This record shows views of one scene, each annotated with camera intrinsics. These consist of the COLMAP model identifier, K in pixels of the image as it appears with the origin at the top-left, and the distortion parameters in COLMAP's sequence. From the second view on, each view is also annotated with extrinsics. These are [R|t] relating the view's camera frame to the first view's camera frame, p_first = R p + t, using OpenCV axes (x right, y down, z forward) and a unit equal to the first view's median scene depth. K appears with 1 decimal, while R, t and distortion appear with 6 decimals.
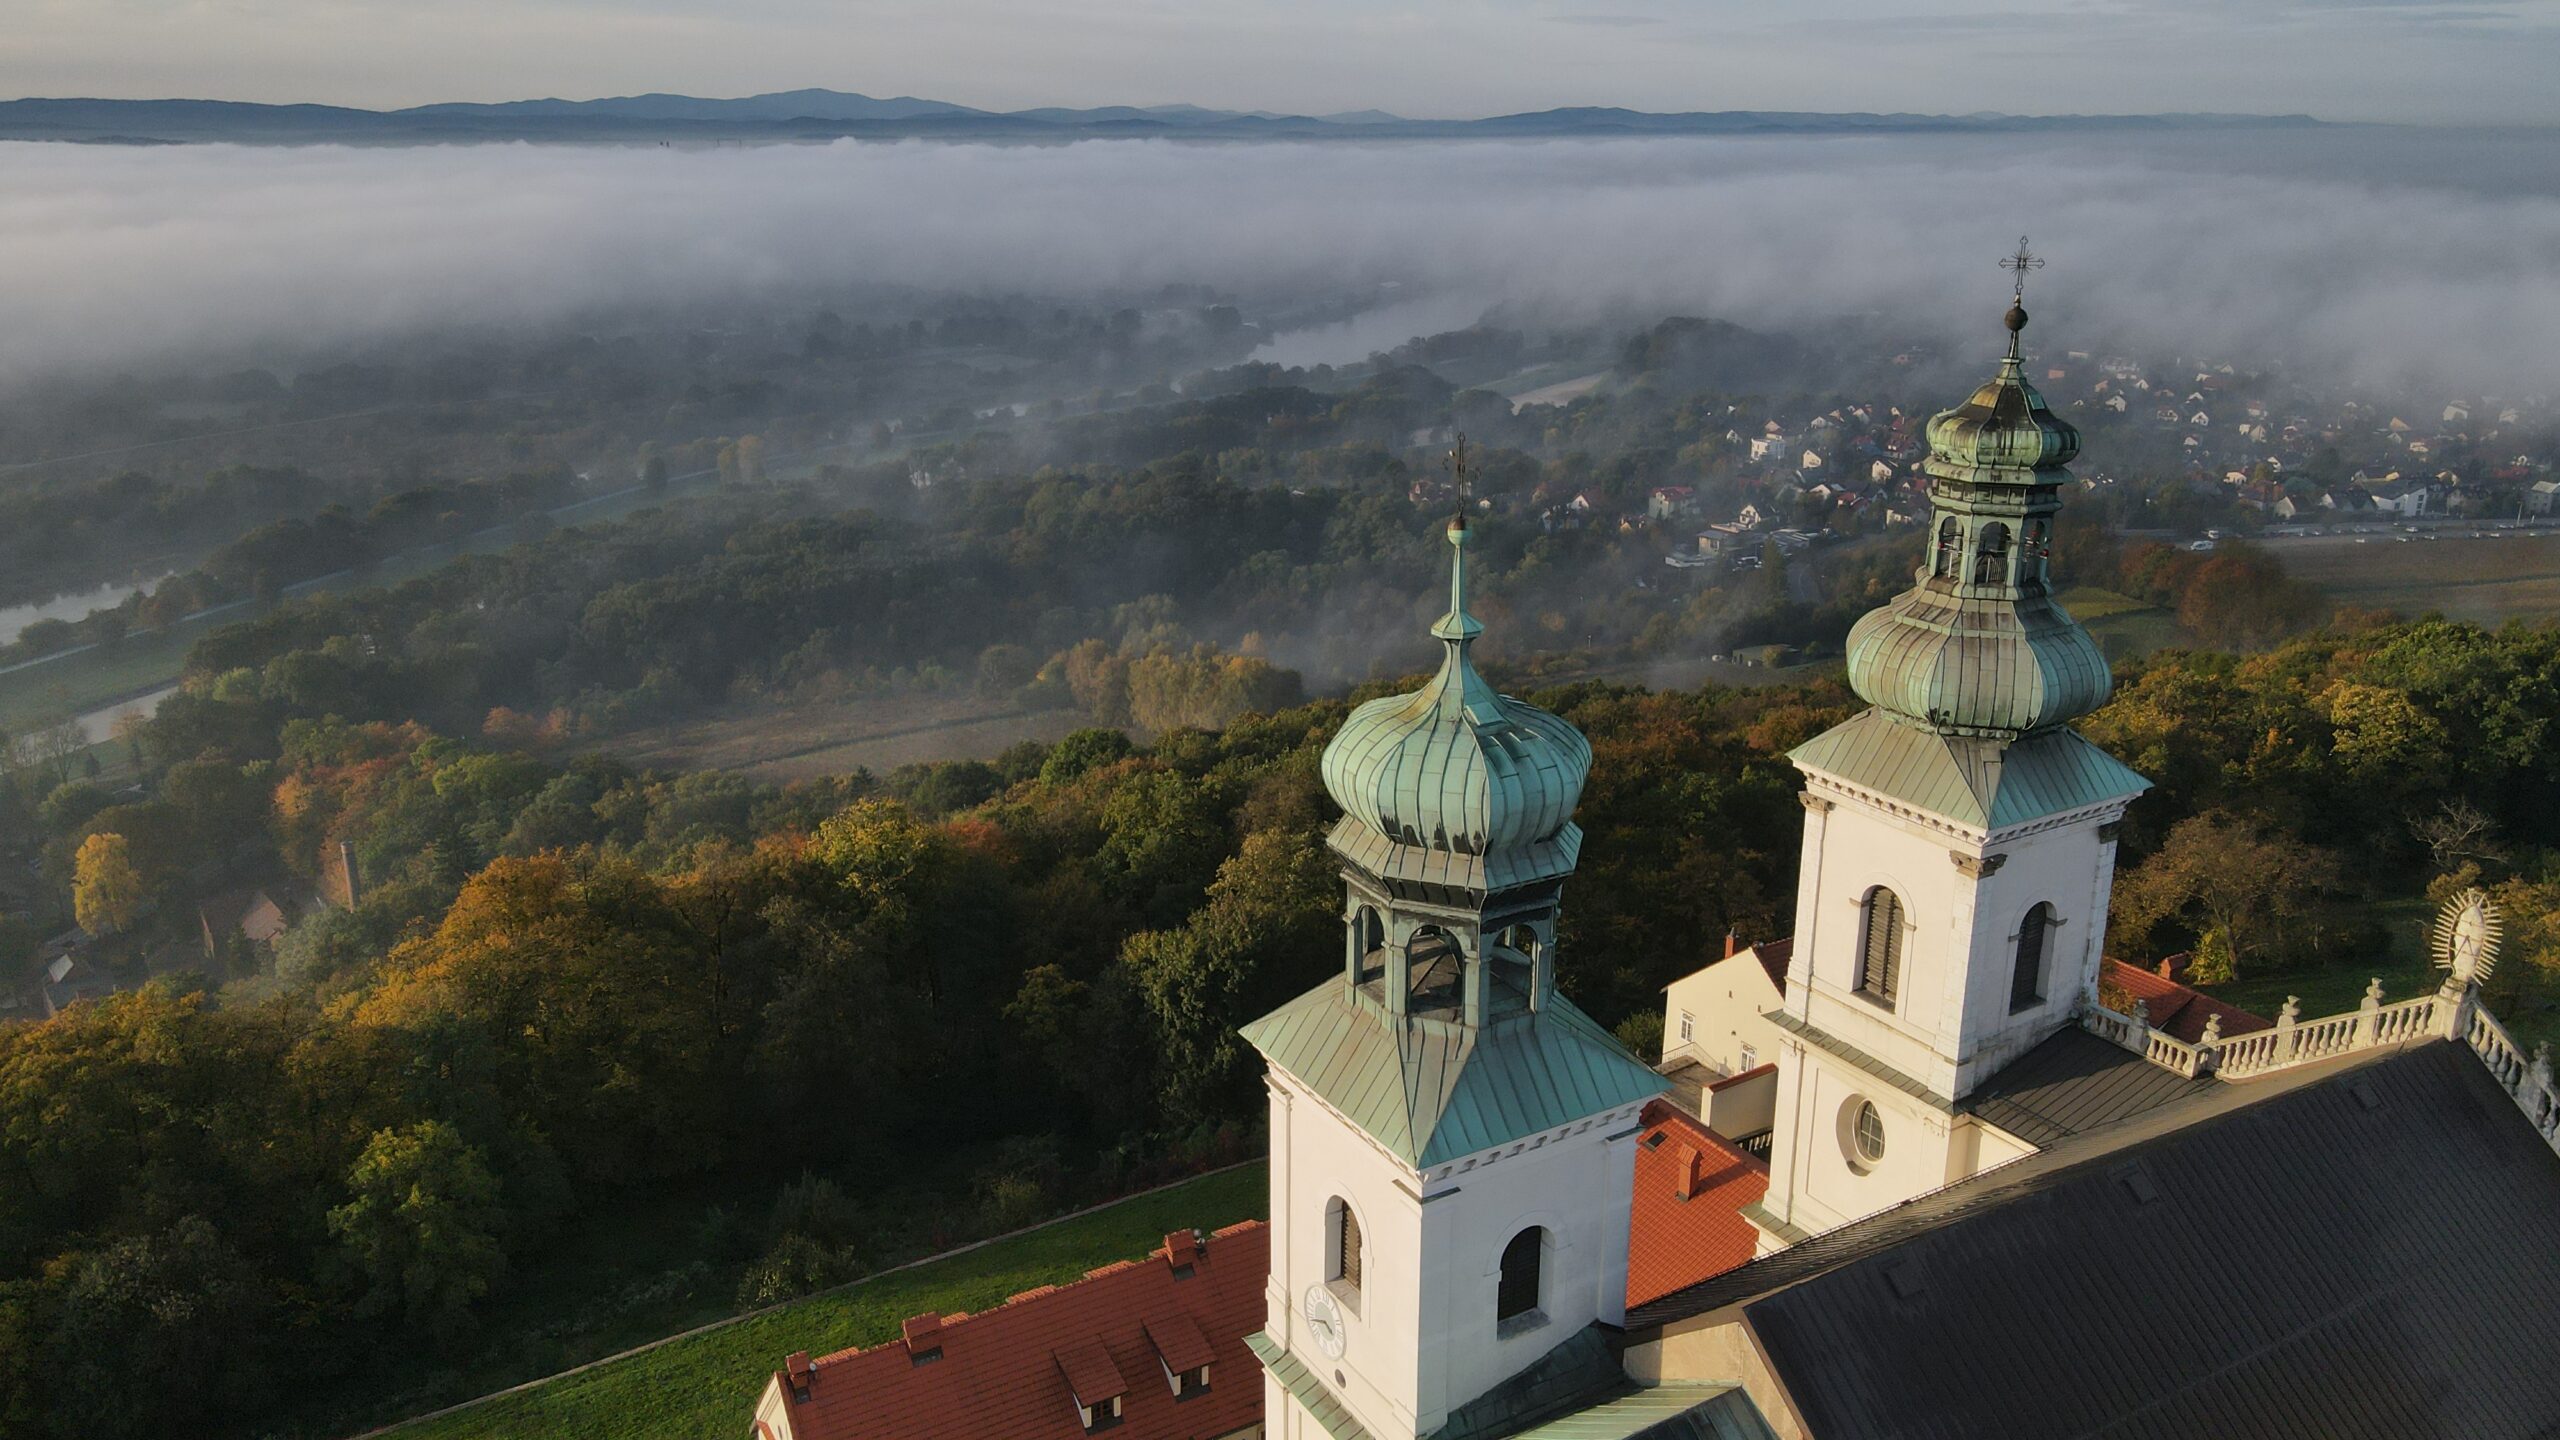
lens RADIAL K [[1850.8, 0, 1280.0], [0, 1850.8, 720.0], [0, 0, 1]] dist [0.056522, 0.001153]
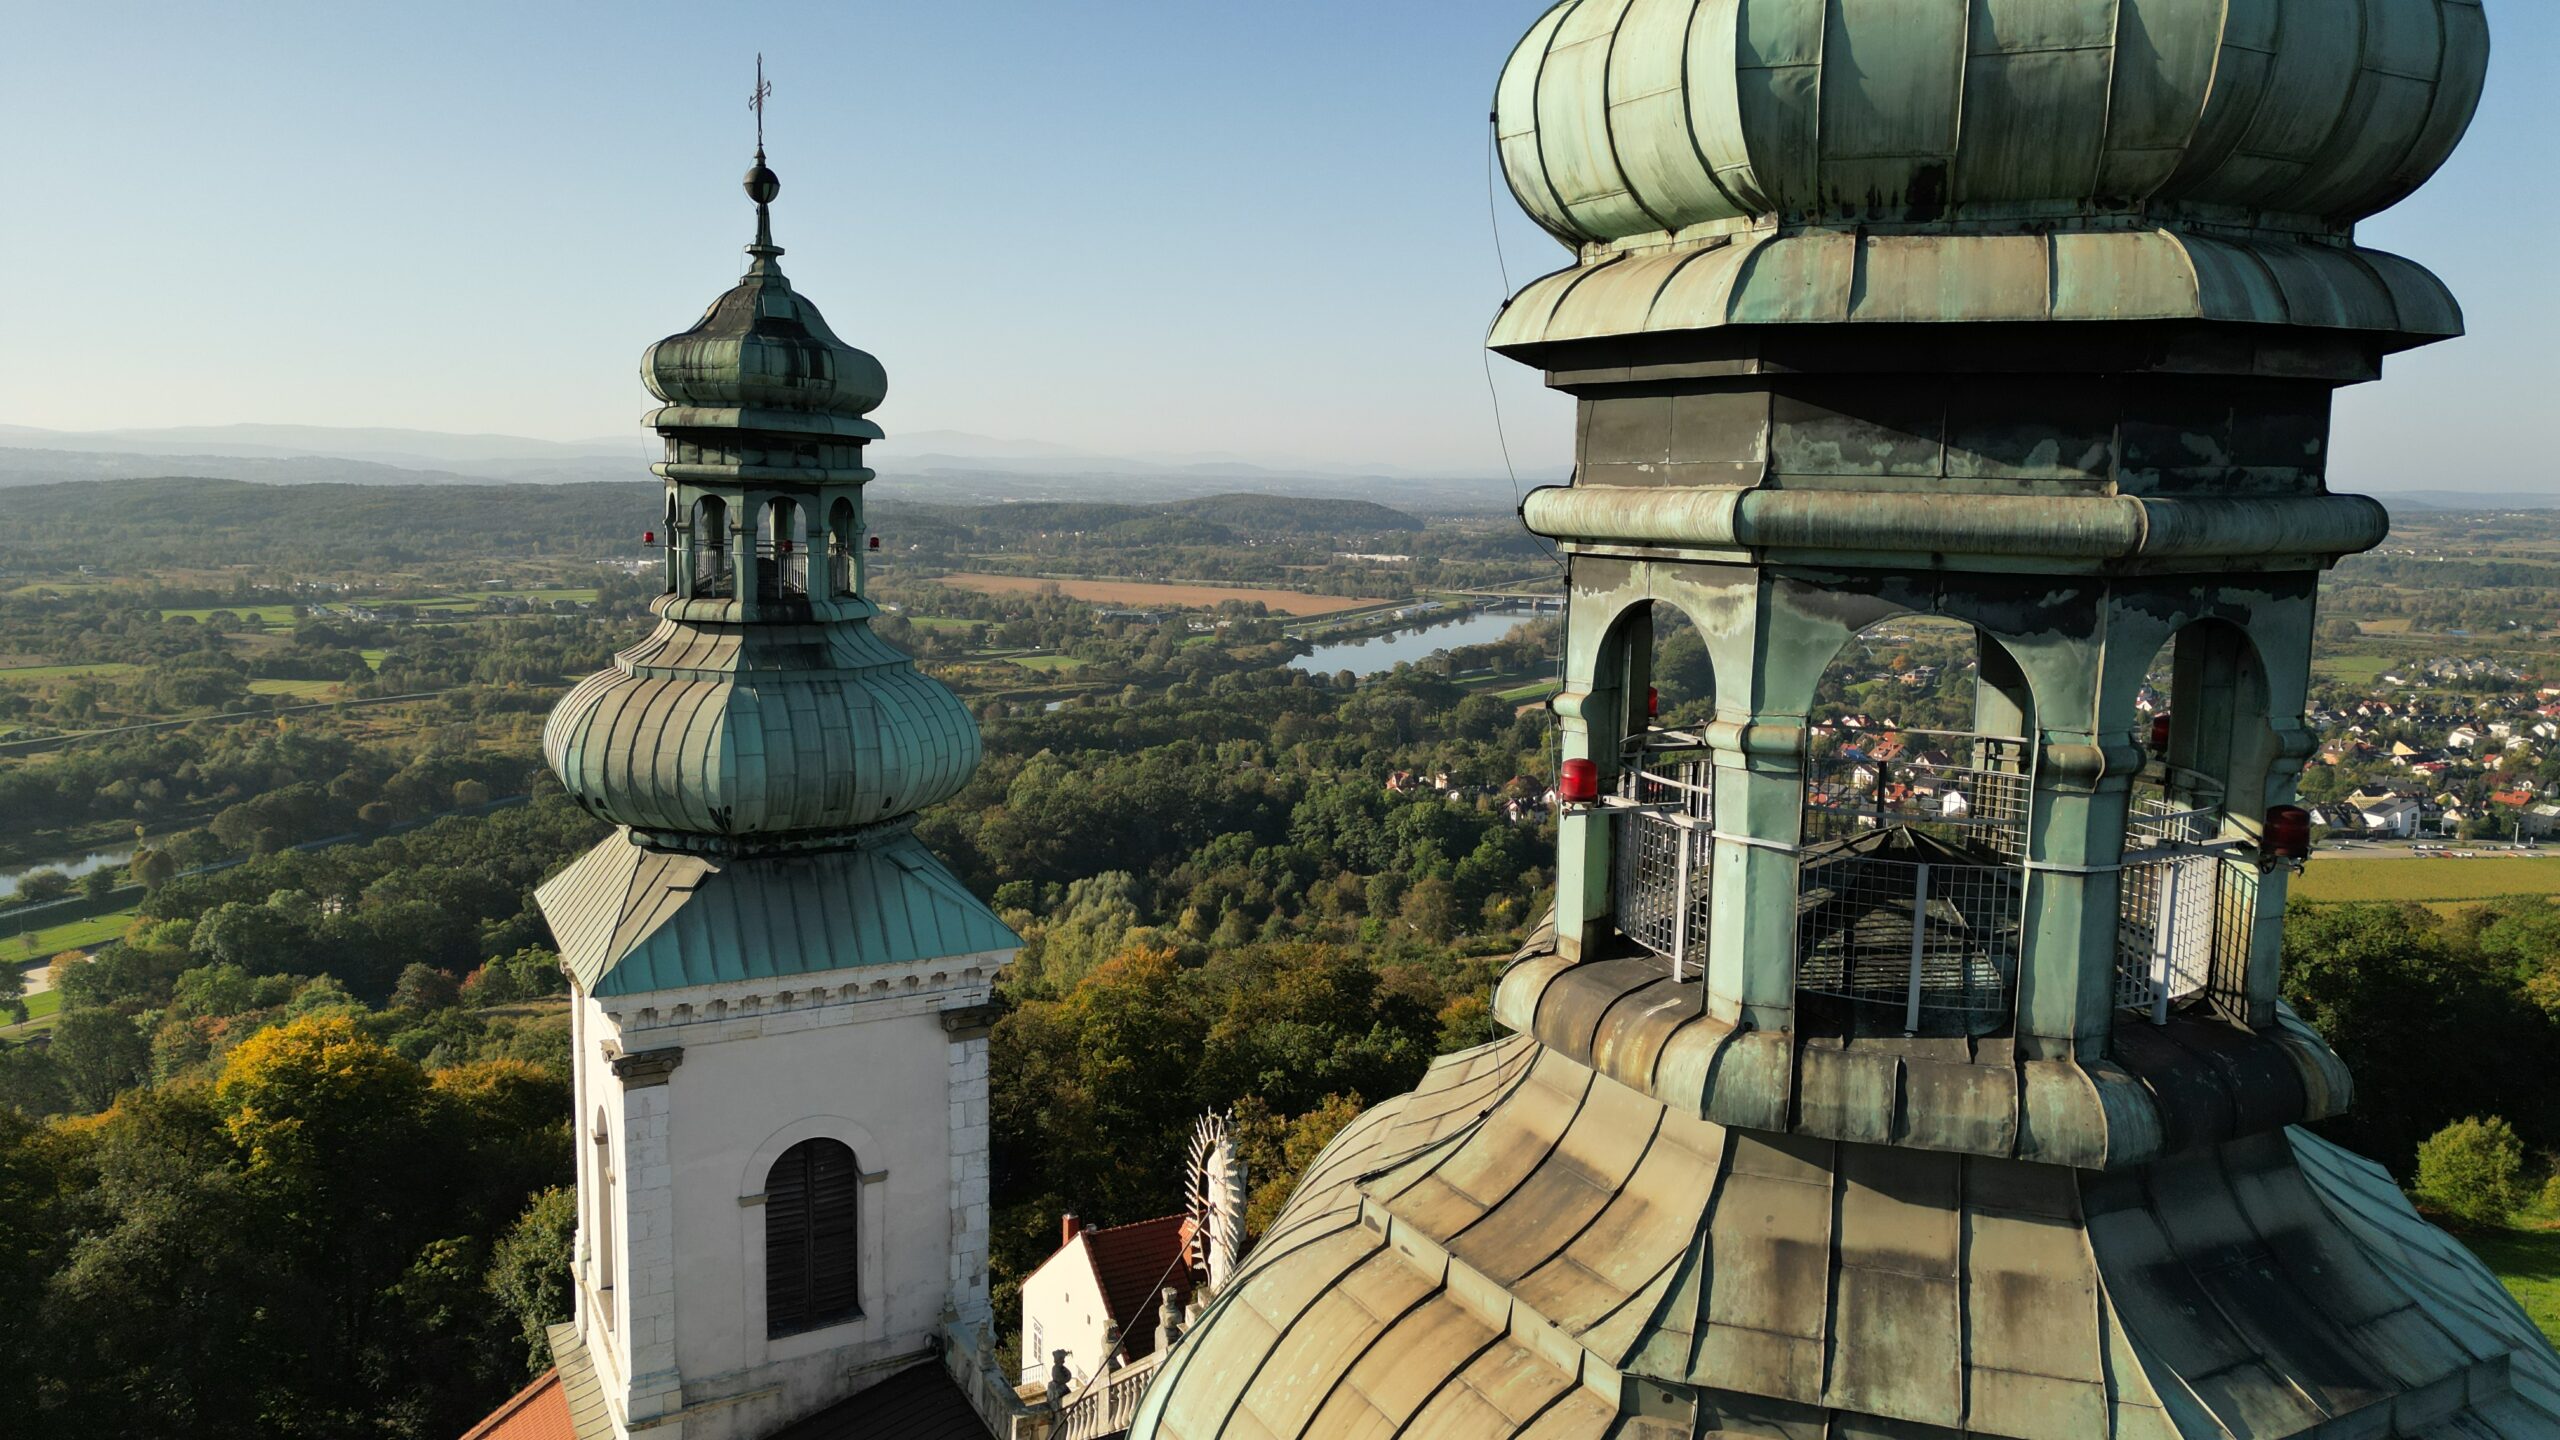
lens RADIAL K [[1711.6, 0, 1280.0], [0, 1711.6, 720.0], [0, 0, 1]] dist [0.062251, -0.000868]
pose [[0.997349, 0.021612, -0.069480, 0.091323], [-0.033267, 0.984665, -0.171252, 0.008633], [0.064714, 0.173110, 0.982774, 0.069927]]
